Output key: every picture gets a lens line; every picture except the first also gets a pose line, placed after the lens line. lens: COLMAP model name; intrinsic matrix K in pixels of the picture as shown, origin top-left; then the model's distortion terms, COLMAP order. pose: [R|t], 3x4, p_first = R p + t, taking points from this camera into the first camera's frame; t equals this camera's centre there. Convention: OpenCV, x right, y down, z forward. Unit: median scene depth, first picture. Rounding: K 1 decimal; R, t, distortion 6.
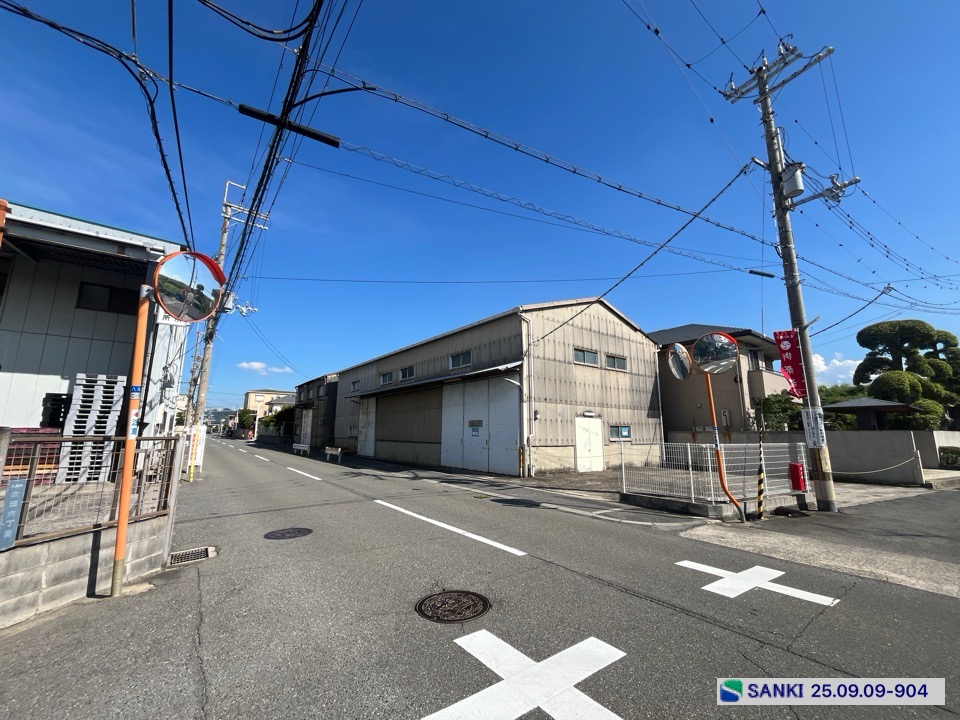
lens RADIAL K [[390.1, 0, 477.2], [0, 390.1, 361.6], [0, 0, 1]] dist [-0.002394, 0.000061]
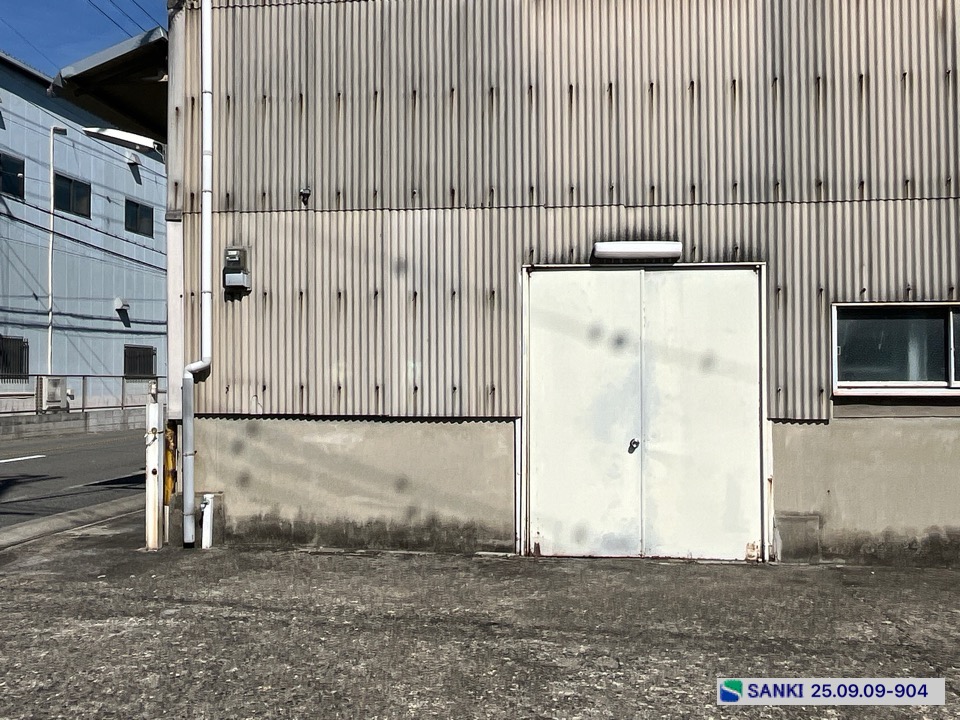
lens RADIAL K [[919.4, 0, 474.8], [0, 919.4, 364.6], [0, 0, 1]] dist [-0.007186, 0.000000]
pose [[0.714332, -0.019718, -0.699530, 0.519608], [0.129891, 0.985969, 0.104847, 0.130280], [0.687647, -0.165758, 0.706870, 0.625983]]
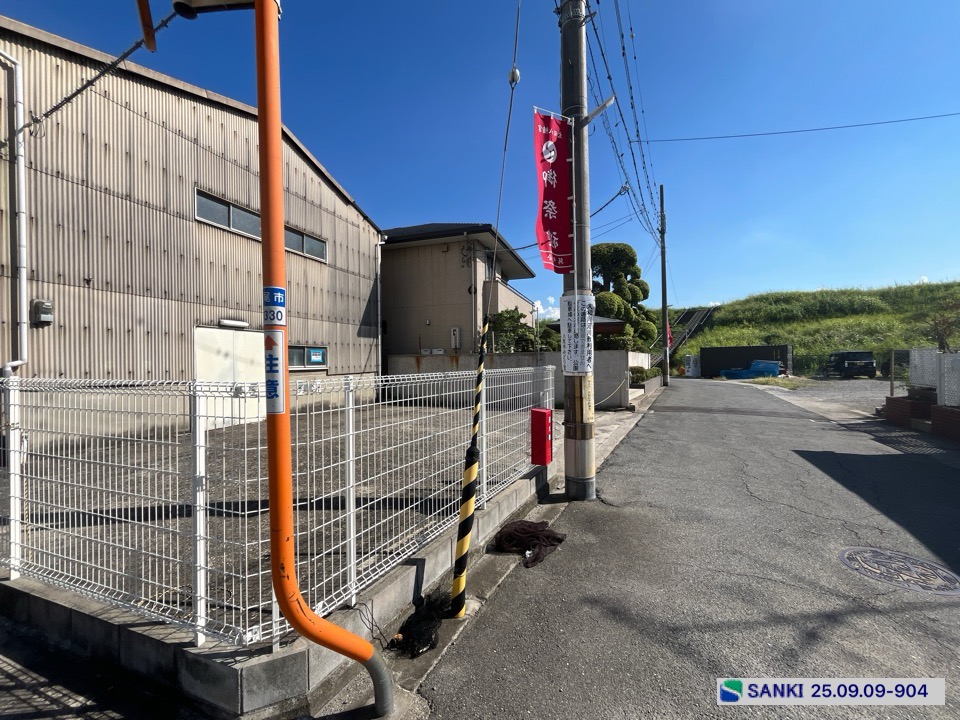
lens RADIAL K [[390.1, 0, 476.3], [0, 390.1, 360.0], [0, 0, 1]] dist [-0.002394, 0.000061]
pose [[0.834714, -0.014662, 0.550489, 0.264258], [-0.082130, 0.985151, 0.150773, 0.074159], [-0.544525, -0.171063, 0.821115, 0.355880]]
